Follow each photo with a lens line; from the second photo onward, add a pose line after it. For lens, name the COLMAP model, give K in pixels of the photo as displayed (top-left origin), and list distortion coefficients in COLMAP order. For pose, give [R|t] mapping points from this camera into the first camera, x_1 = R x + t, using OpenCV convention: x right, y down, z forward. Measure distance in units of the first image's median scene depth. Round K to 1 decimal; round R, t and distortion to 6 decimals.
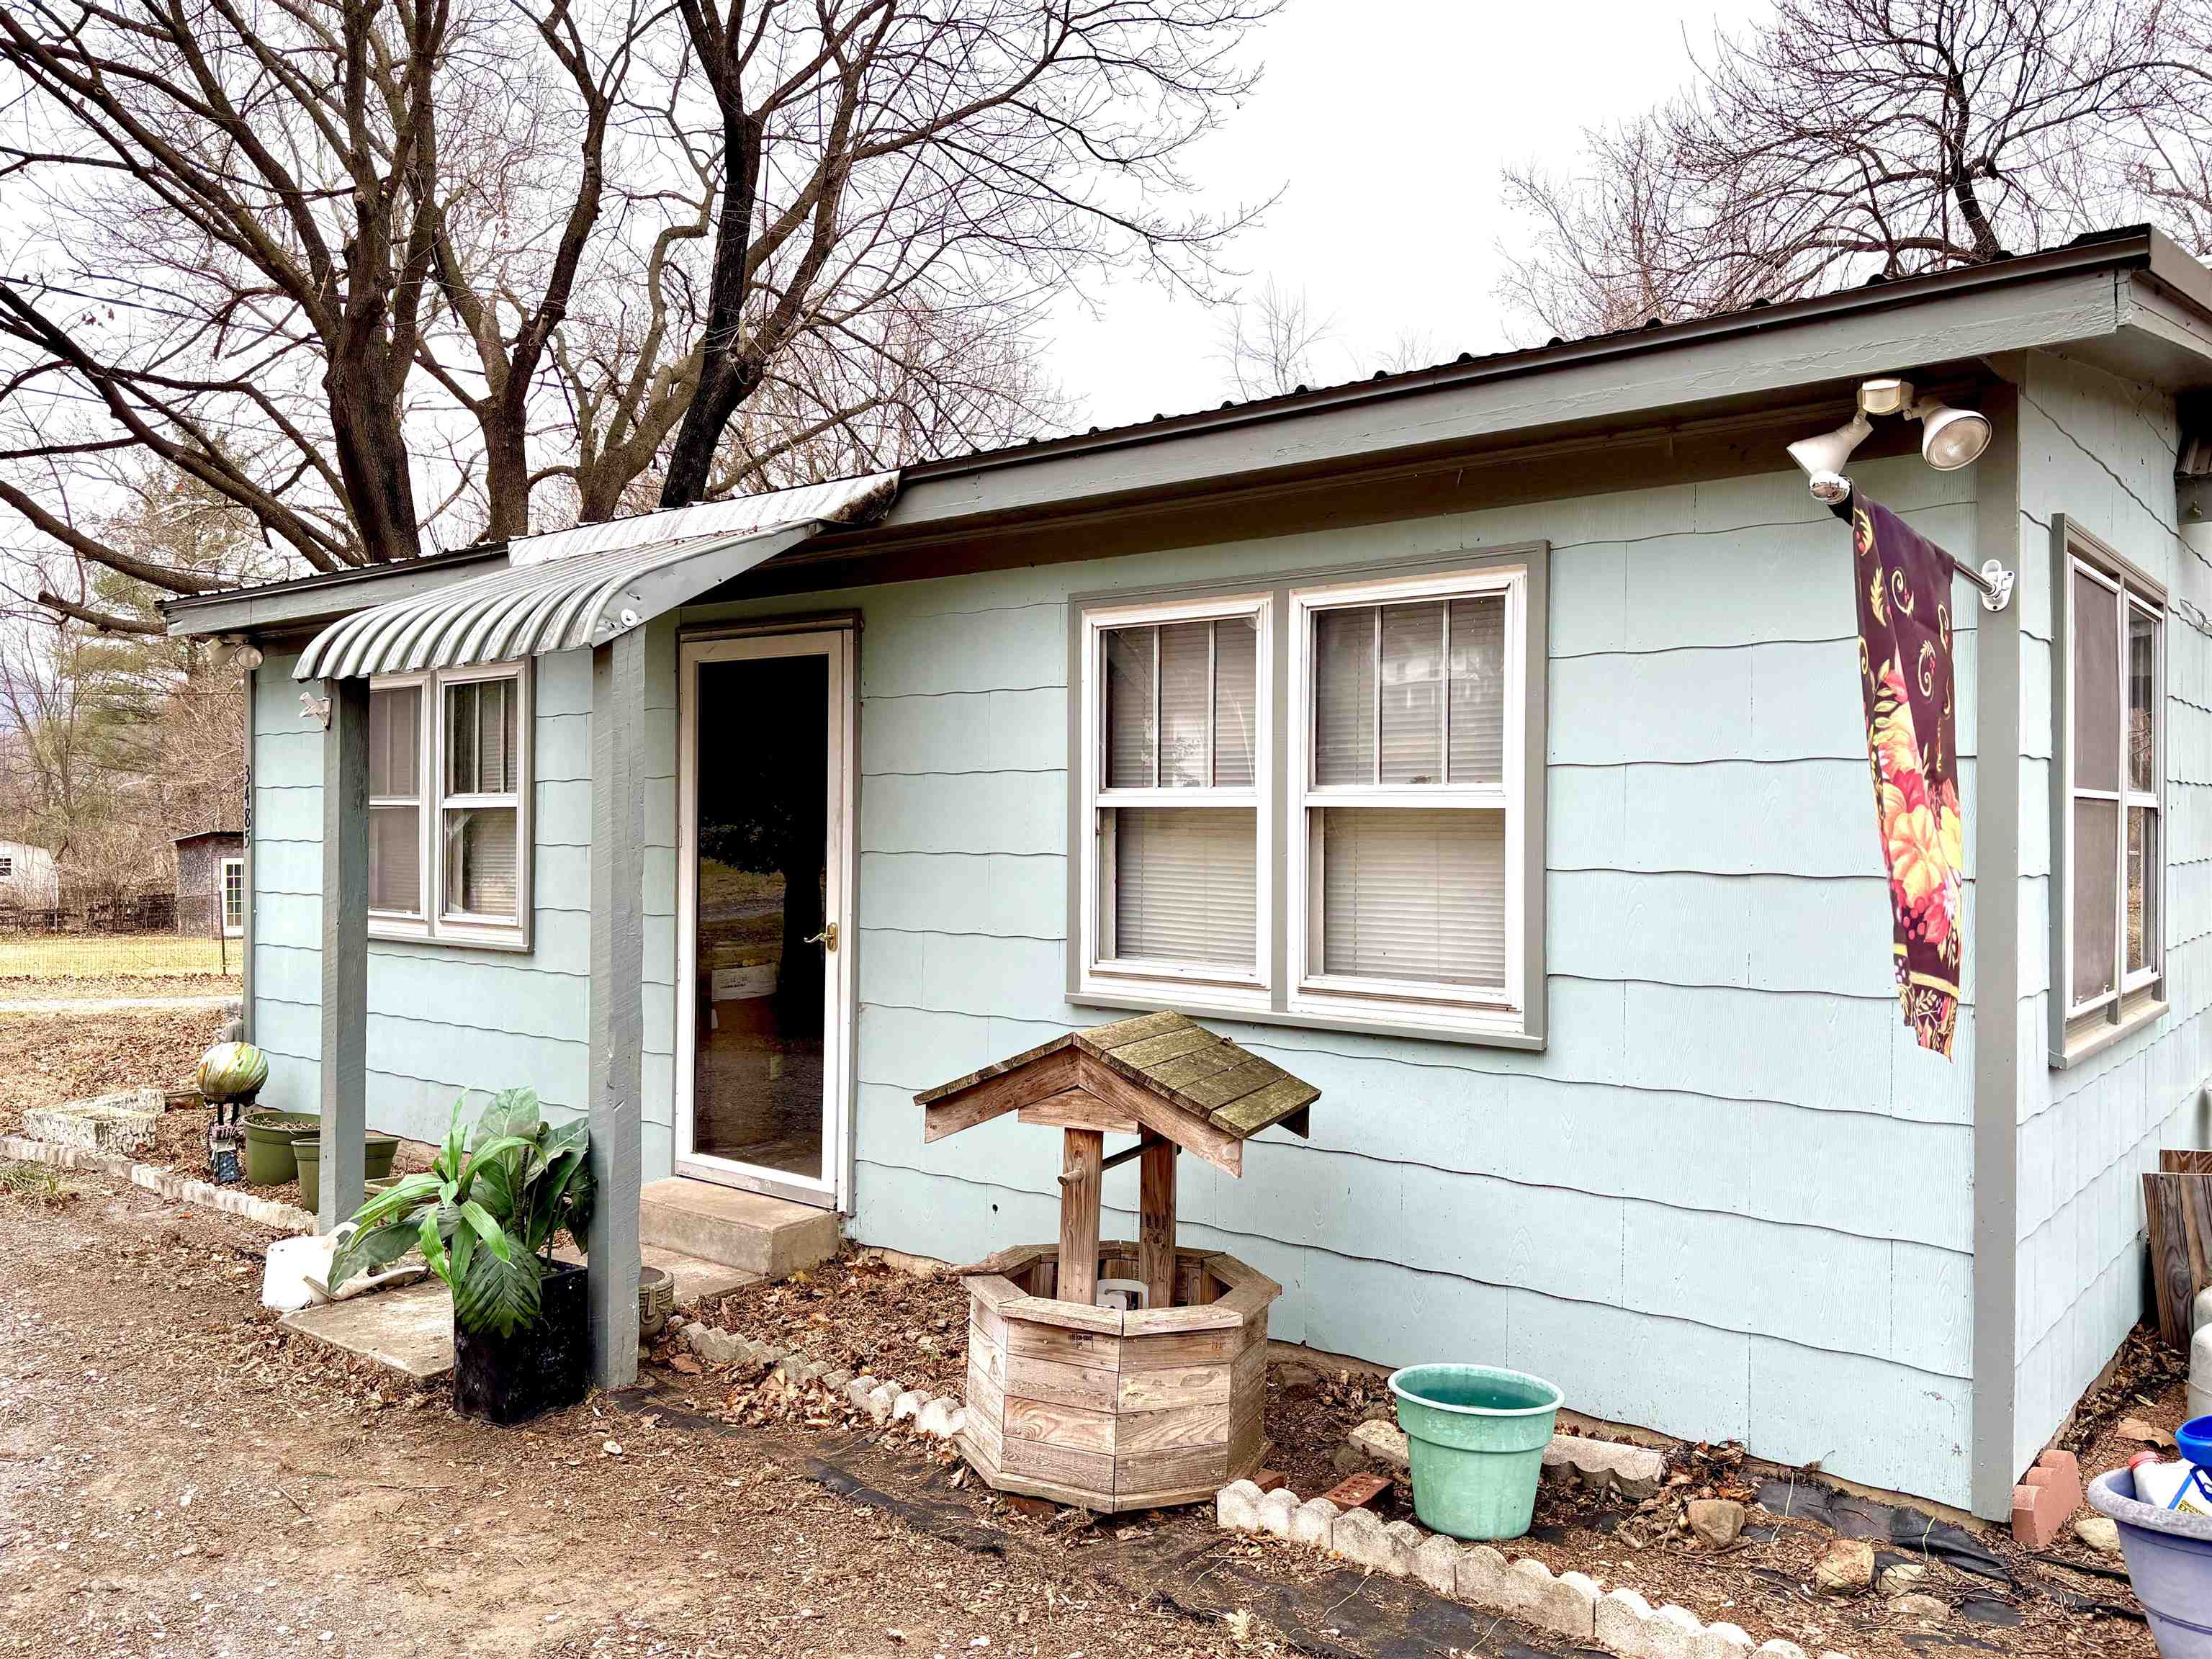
lens RADIAL K [[1690.2, 0, 1109.3], [0, 1690.2, 809.0], [0, 0, 1]] dist [0.080587, -0.101533]
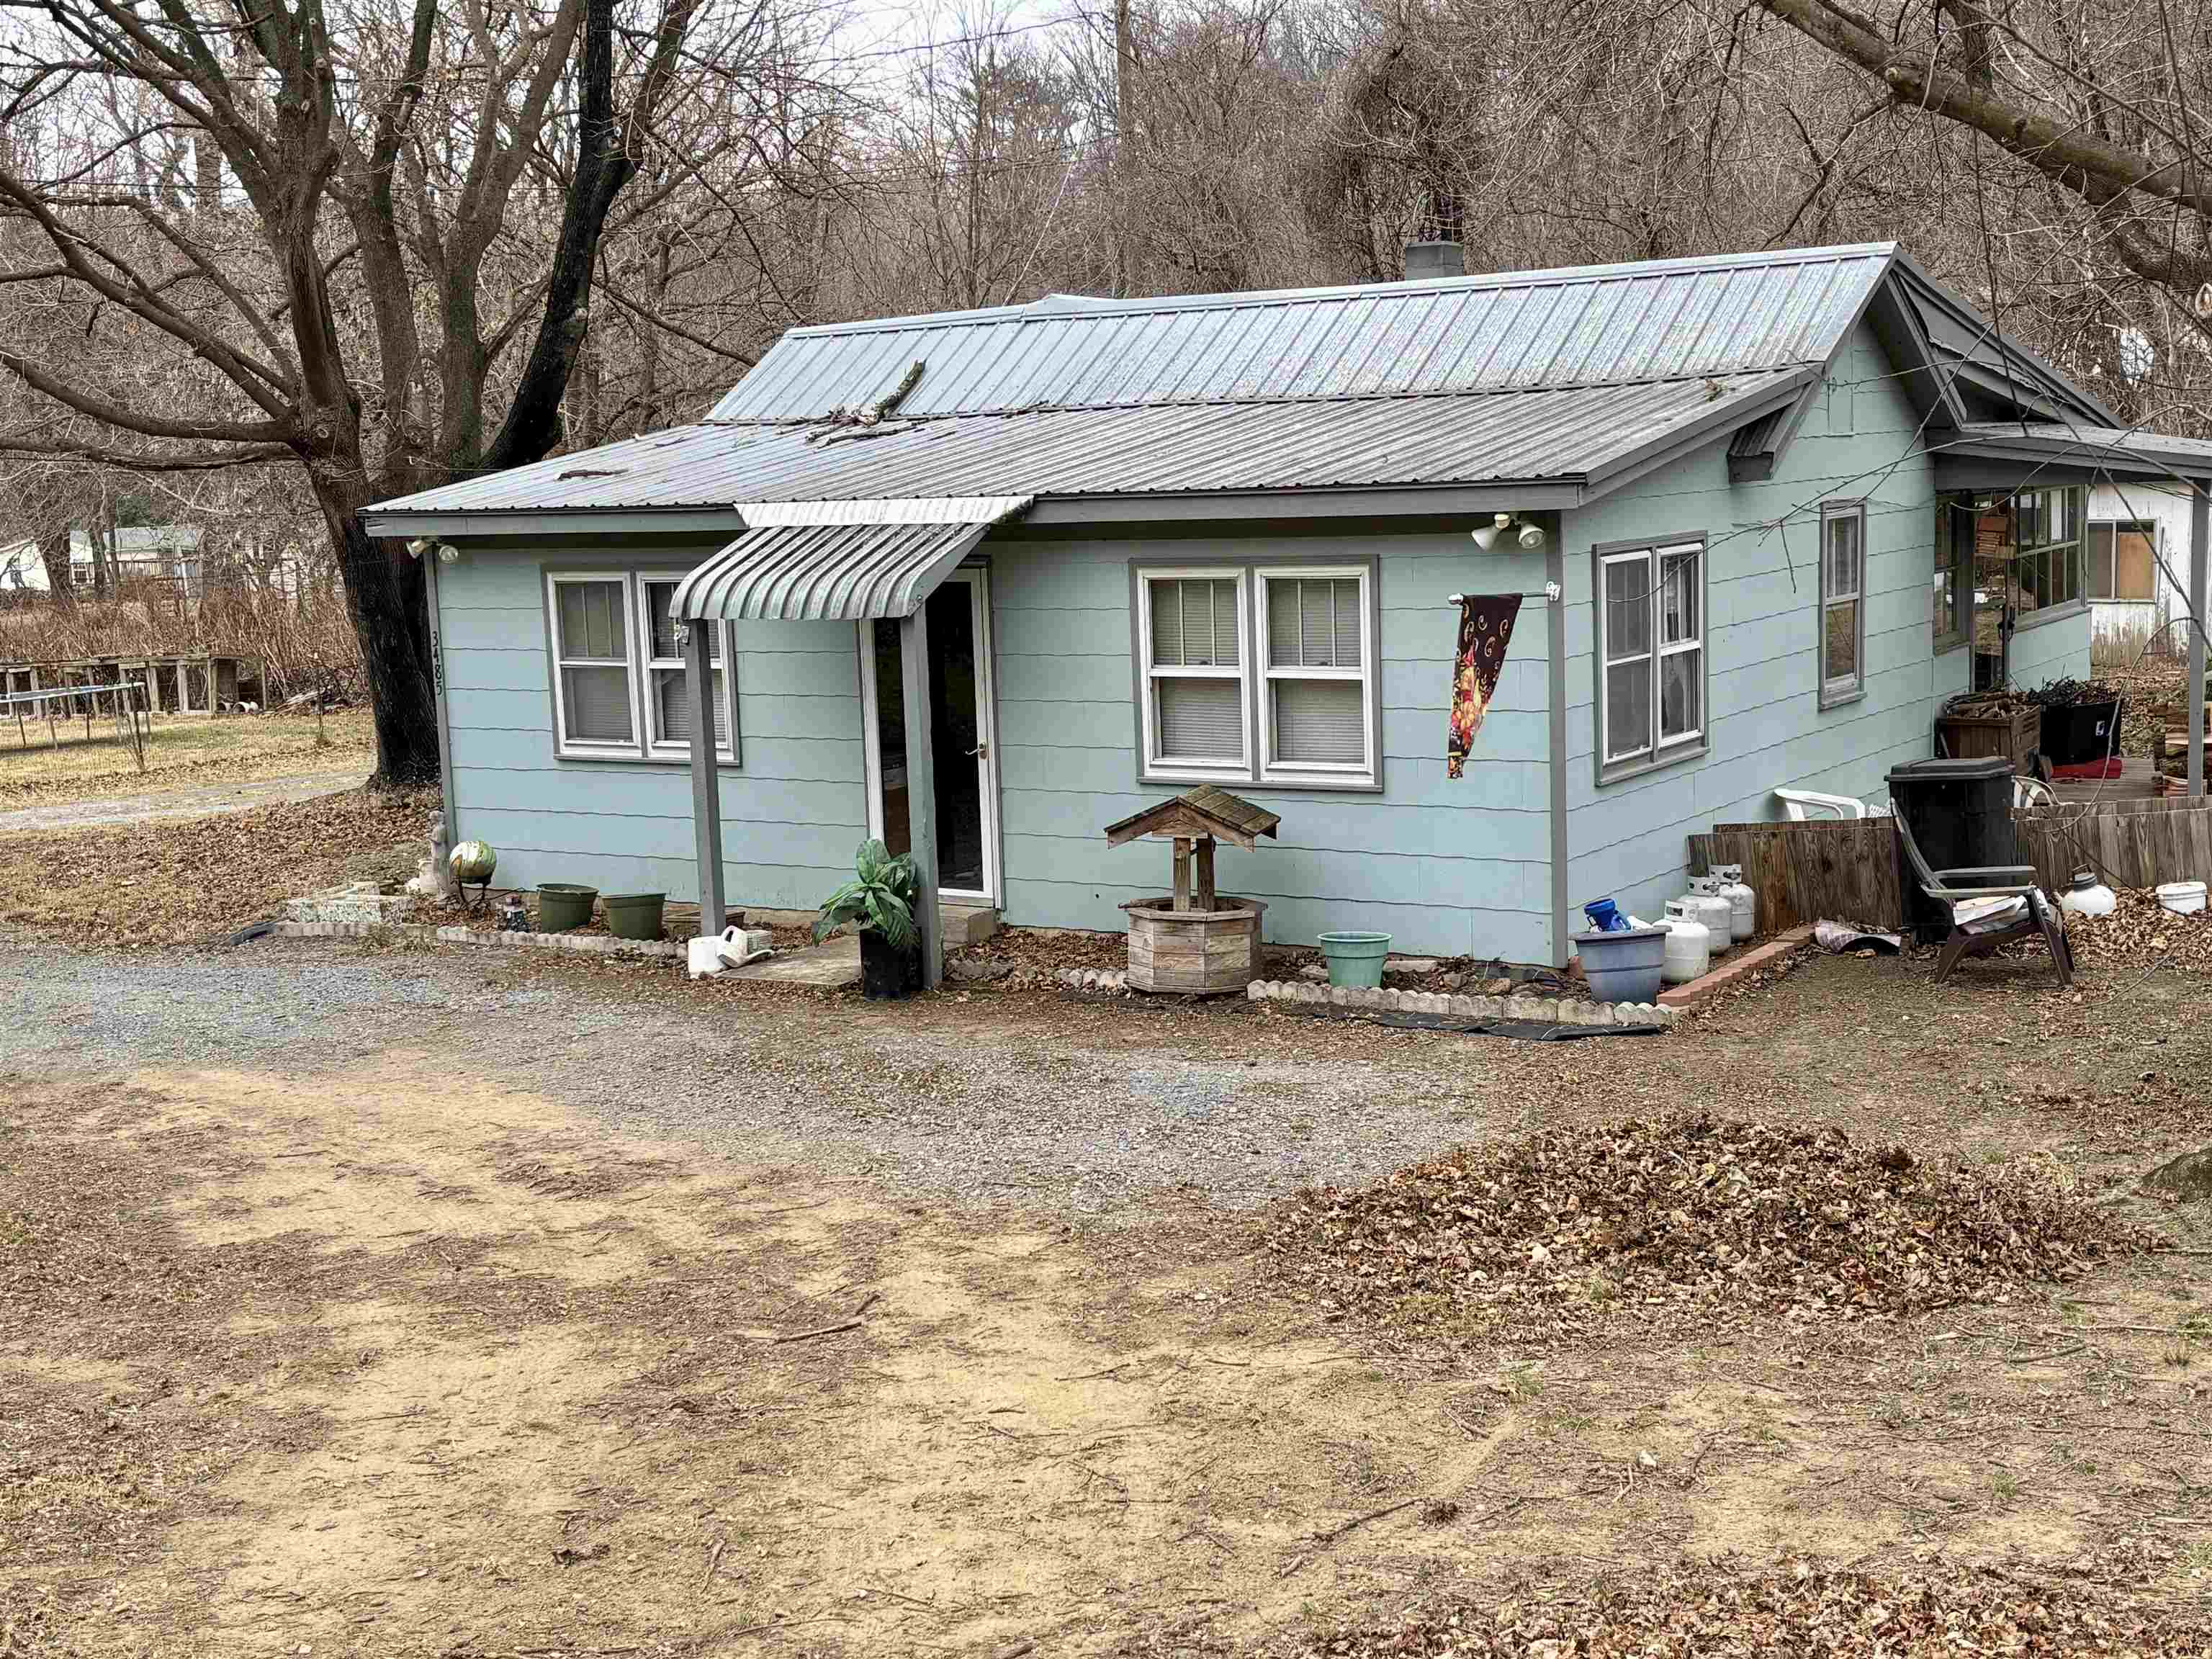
lens RADIAL K [[2781.0, 0, 1106.0], [0, 2781.0, 829.5], [0, 0, 1]] dist [0.023763, 0.012588]
pose [[0.993010, -0.058599, 0.102454, -0.436971], [0.043455, 0.988587, 0.144247, -0.319747], [-0.109738, -0.138787, 0.984223, -2.329742]]
